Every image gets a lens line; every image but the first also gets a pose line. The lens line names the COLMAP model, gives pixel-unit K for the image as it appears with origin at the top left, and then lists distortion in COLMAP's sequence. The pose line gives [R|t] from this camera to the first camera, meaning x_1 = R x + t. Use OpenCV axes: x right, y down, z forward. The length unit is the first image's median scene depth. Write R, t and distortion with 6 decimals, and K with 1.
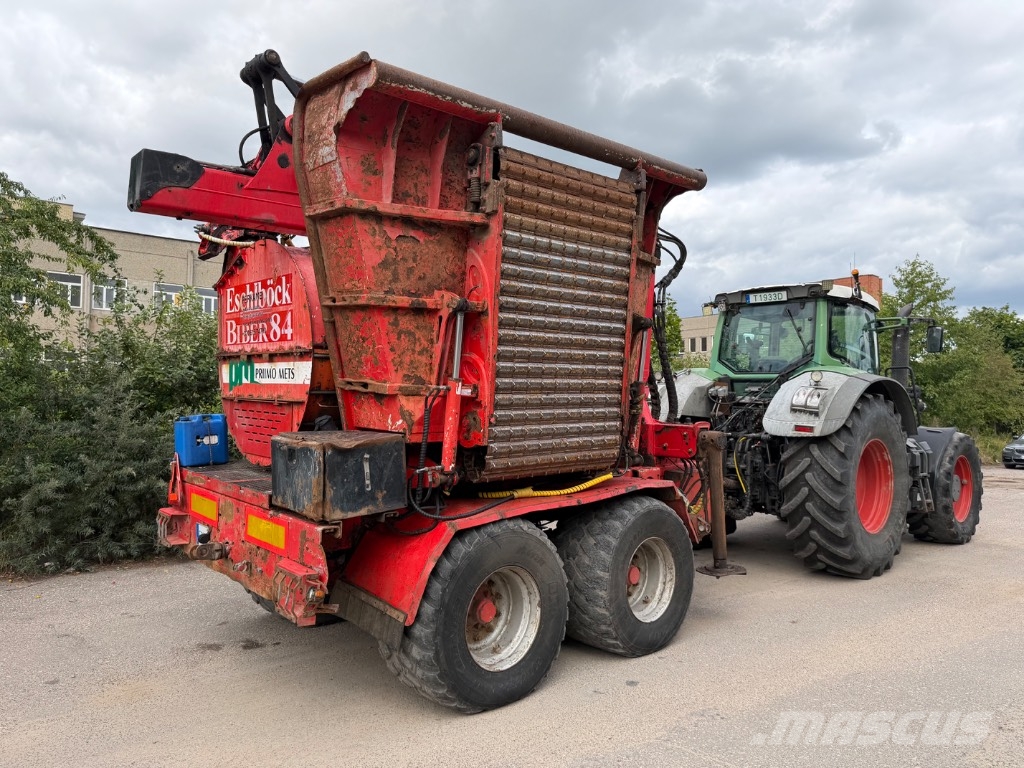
lens RADIAL K [[695.9, 0, 512.0], [0, 695.9, 384.0], [0, 0, 1]] dist [-0.005927, -0.002892]
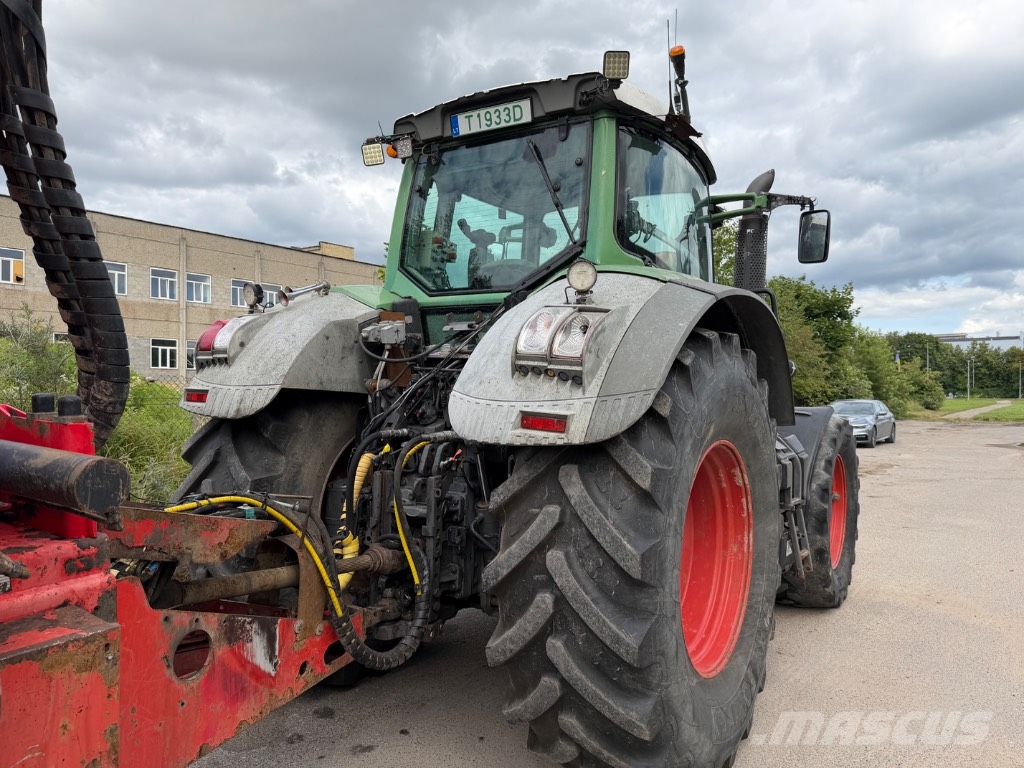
lens RADIAL K [[733.5, 0, 512.0], [0, 733.5, 384.0], [0, 0, 1]] dist [0.038236, -0.066930]
pose [[0.966368, -0.007534, 0.257052, 0.285549], [-0.001069, 0.999444, 0.033312, 0.030571], [-0.257160, -0.032467, 0.965823, 0.598487]]
